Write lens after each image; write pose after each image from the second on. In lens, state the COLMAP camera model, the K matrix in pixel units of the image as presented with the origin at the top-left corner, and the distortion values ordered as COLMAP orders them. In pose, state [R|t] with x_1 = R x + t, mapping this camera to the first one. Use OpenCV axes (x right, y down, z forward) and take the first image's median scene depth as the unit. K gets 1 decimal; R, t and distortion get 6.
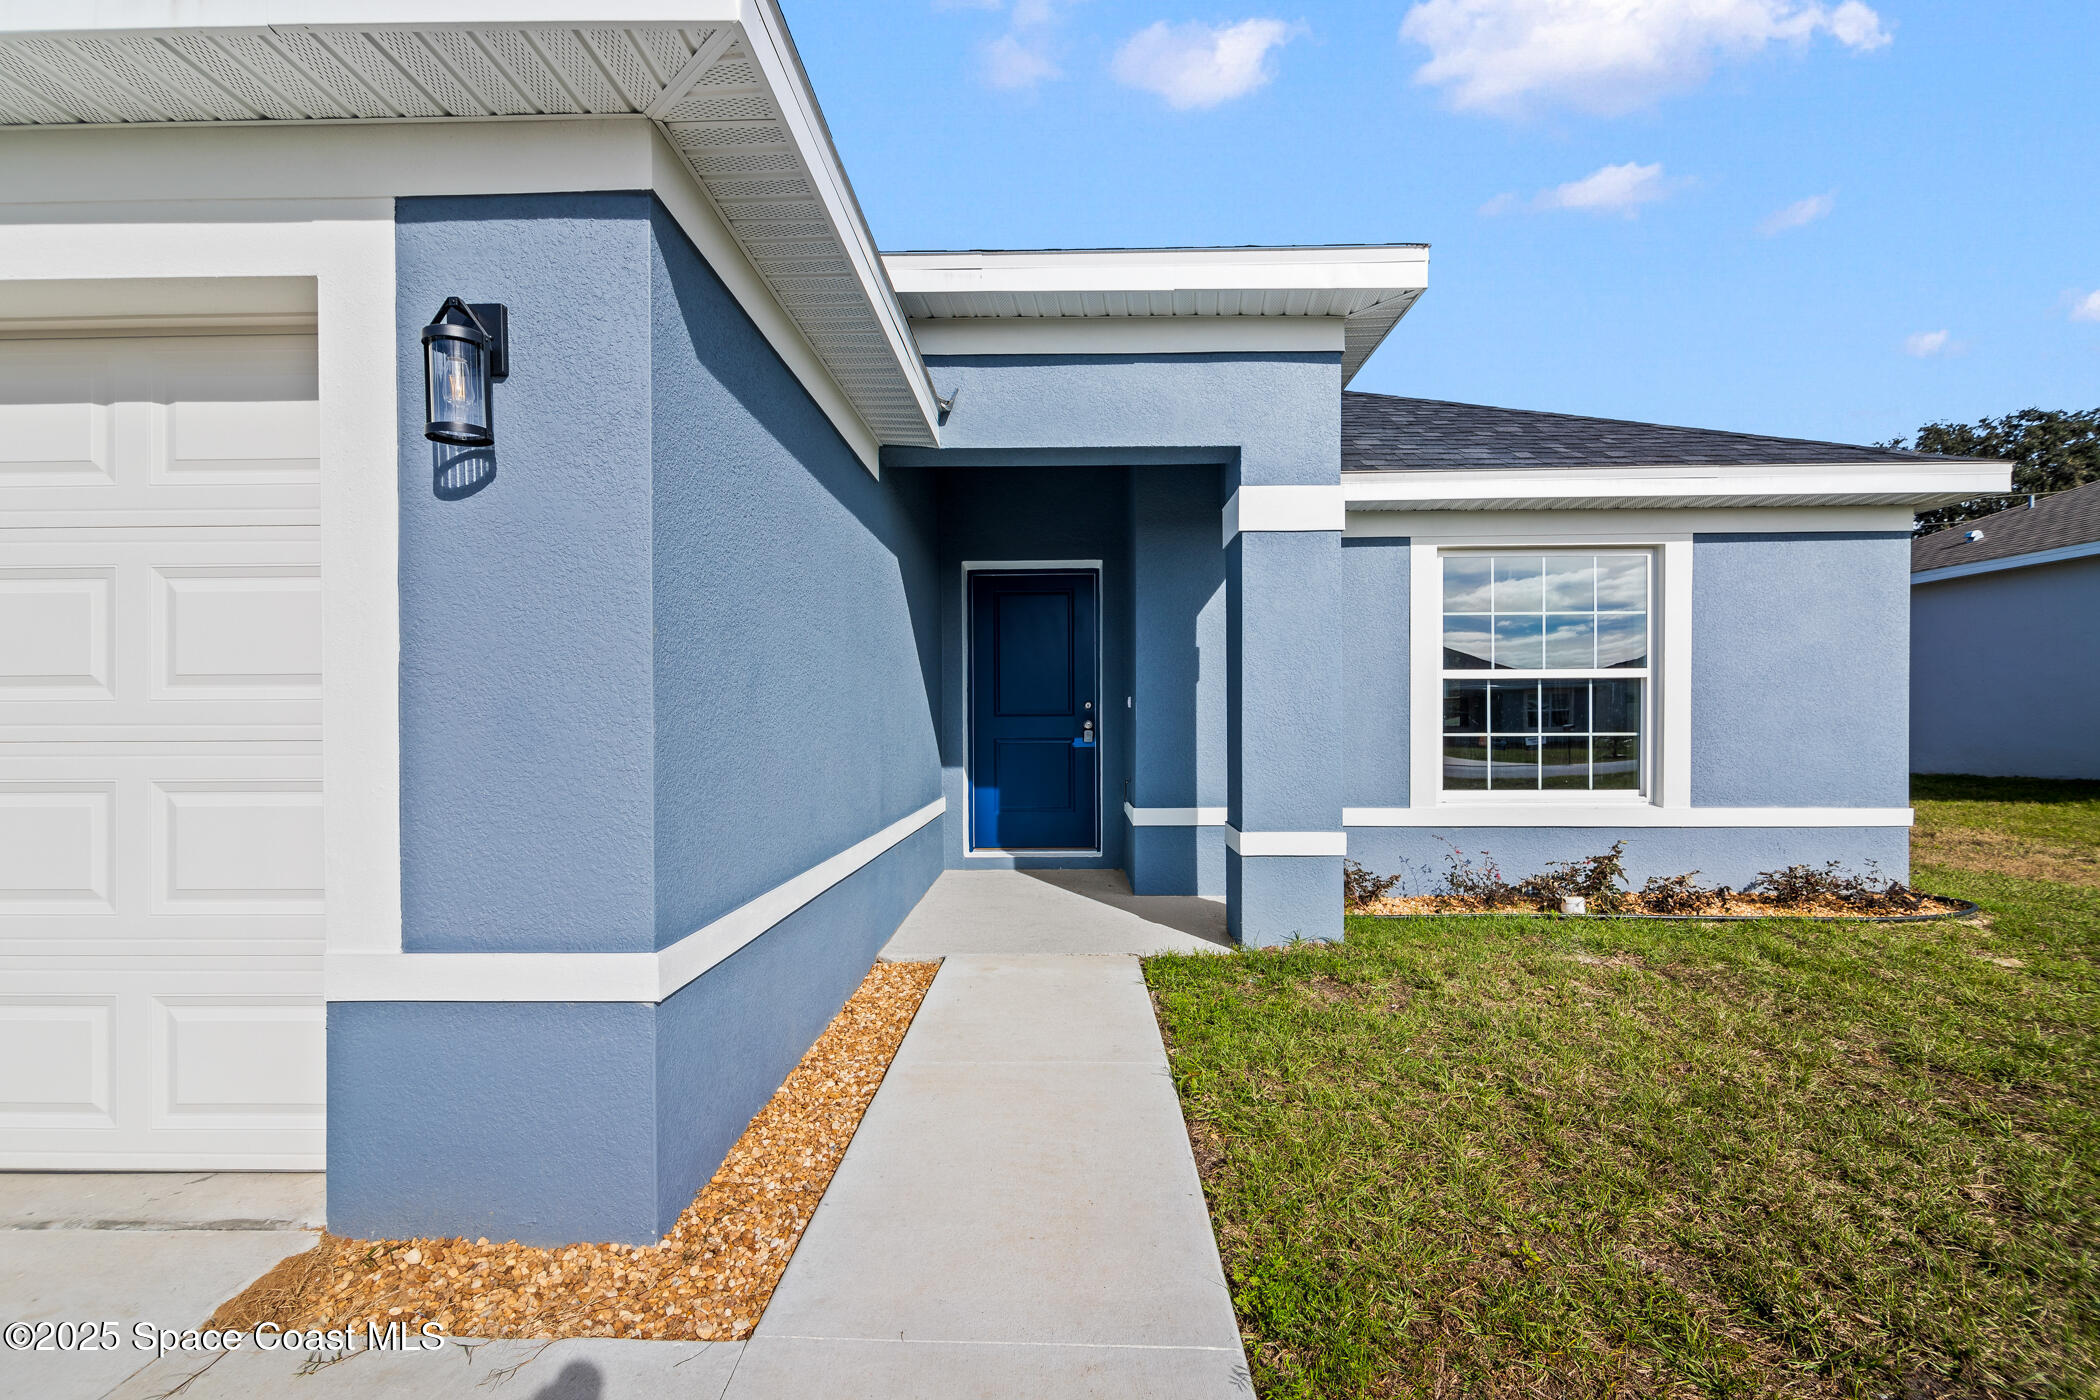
lens RADIAL K [[947.6, 0, 1051.3], [0, 947.6, 721.6], [0, 0, 1]] dist [0.002515, -0.002236]
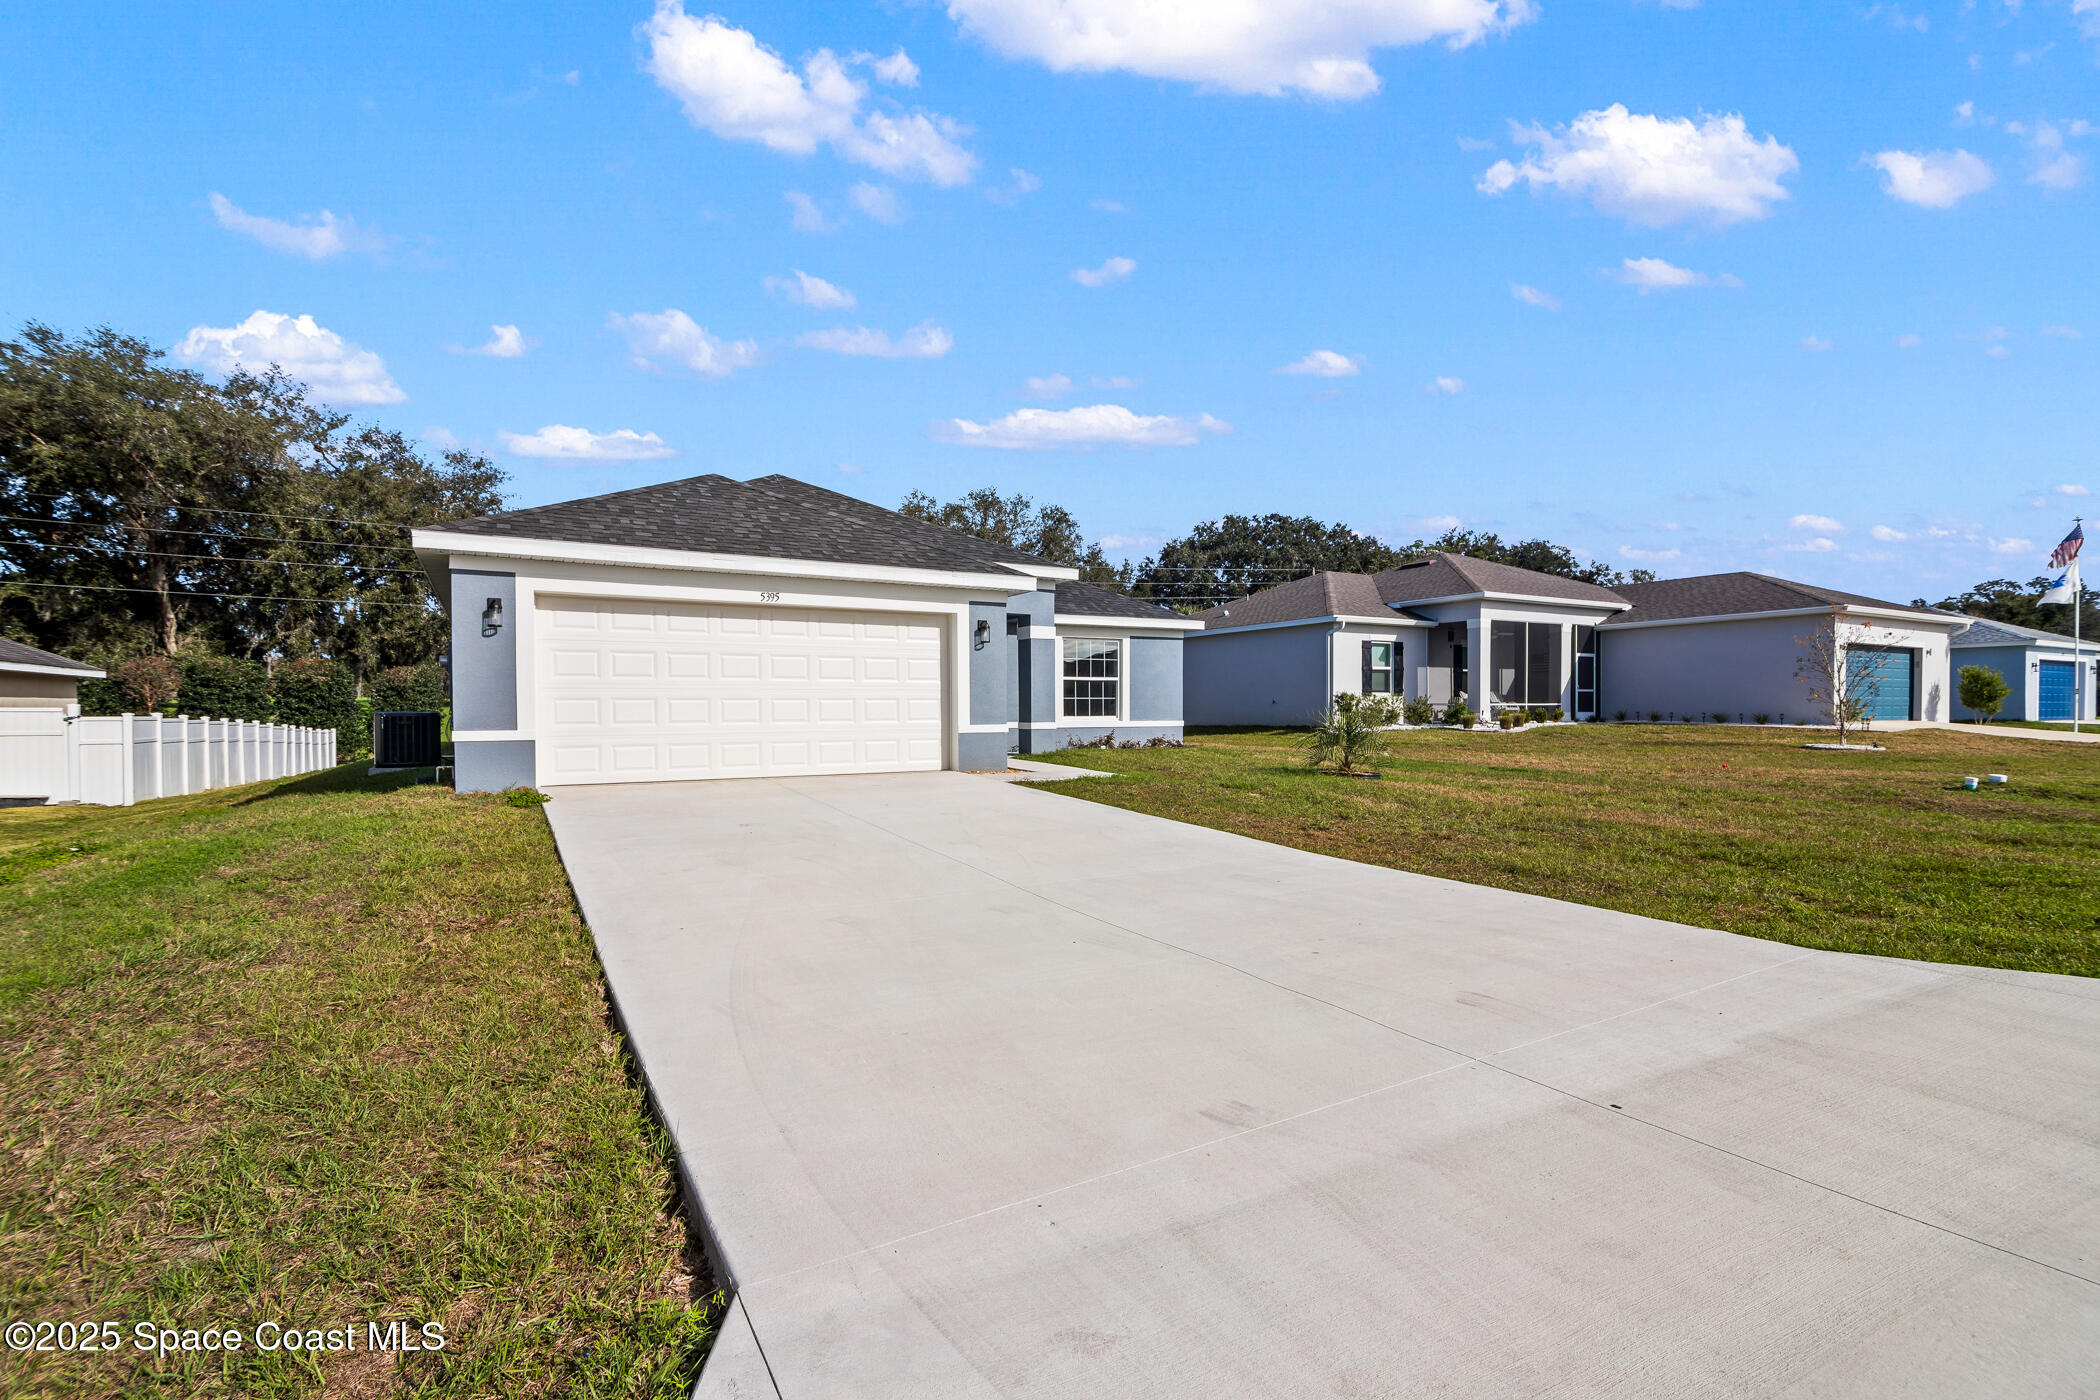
lens RADIAL K [[947.6, 0, 1053.7], [0, 947.6, 709.7], [0, 0, 1]] dist [0.002515, -0.002236]
pose [[0.852326, -0.001849, 0.523008, -1.233207], [0.001728, 0.999998, 0.000719, 0.050637], [-0.523008, 0.000291, 0.852328, -1.612818]]
